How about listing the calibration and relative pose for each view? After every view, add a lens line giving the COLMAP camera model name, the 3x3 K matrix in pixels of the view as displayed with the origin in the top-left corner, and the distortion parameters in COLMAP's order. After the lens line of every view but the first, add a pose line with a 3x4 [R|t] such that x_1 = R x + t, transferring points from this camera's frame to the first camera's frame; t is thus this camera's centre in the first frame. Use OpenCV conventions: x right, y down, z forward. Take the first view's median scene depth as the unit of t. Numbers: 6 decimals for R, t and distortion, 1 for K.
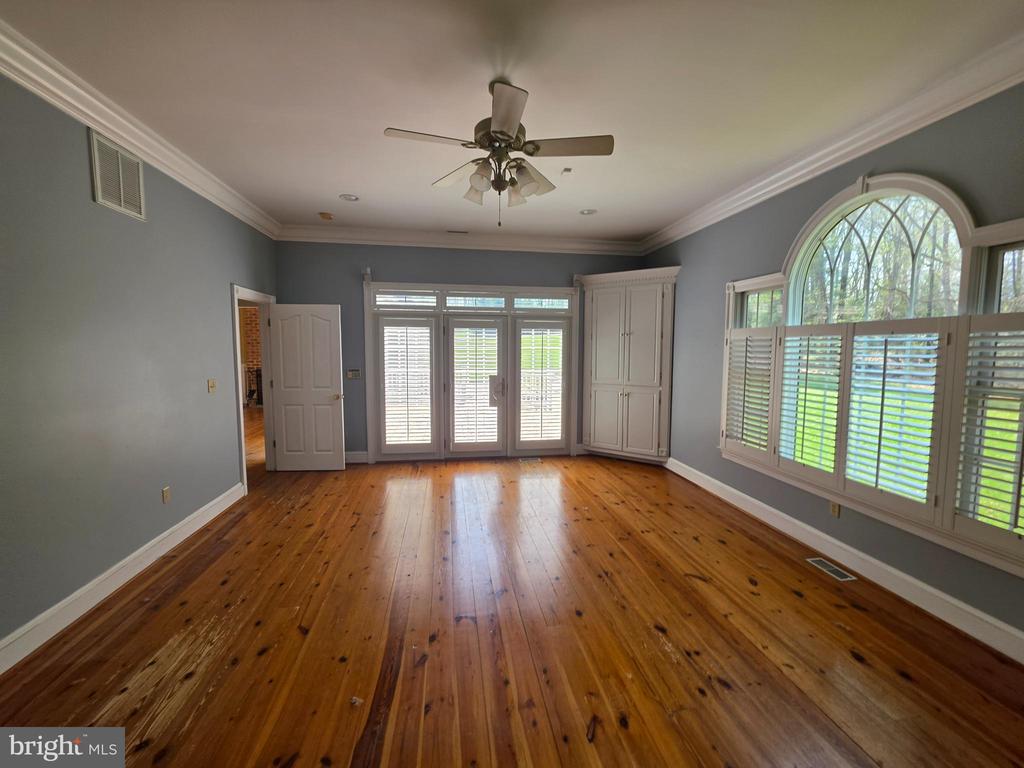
lens RADIAL K [[412.8, 0, 514.4], [0, 412.8, 374.3], [0, 0, 1]] dist [-0.001181, -0.000092]
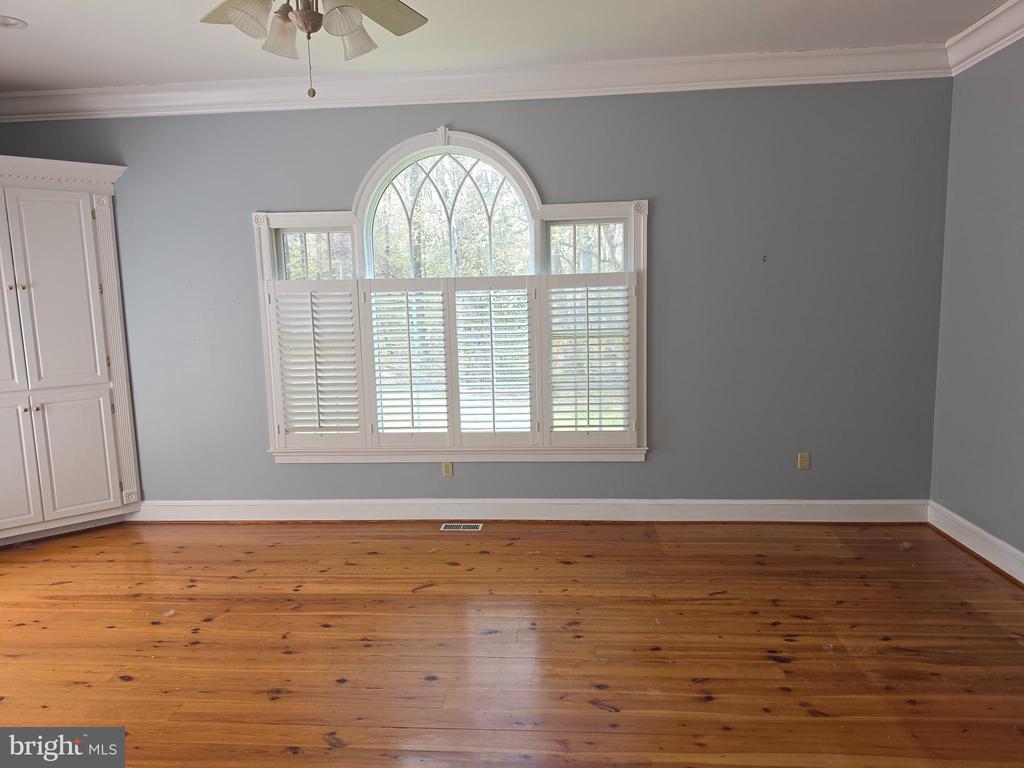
lens RADIAL K [[698.8, 0, 512.0], [0, 698.8, 384.0], [0, 0, 1]] dist [0.093550, -0.116106]
pose [[0.247426, -0.133690, 0.959639, -0.723045], [0.089840, 0.989334, 0.114663, -0.047707], [-0.964733, 0.057844, 0.256797, 0.399700]]
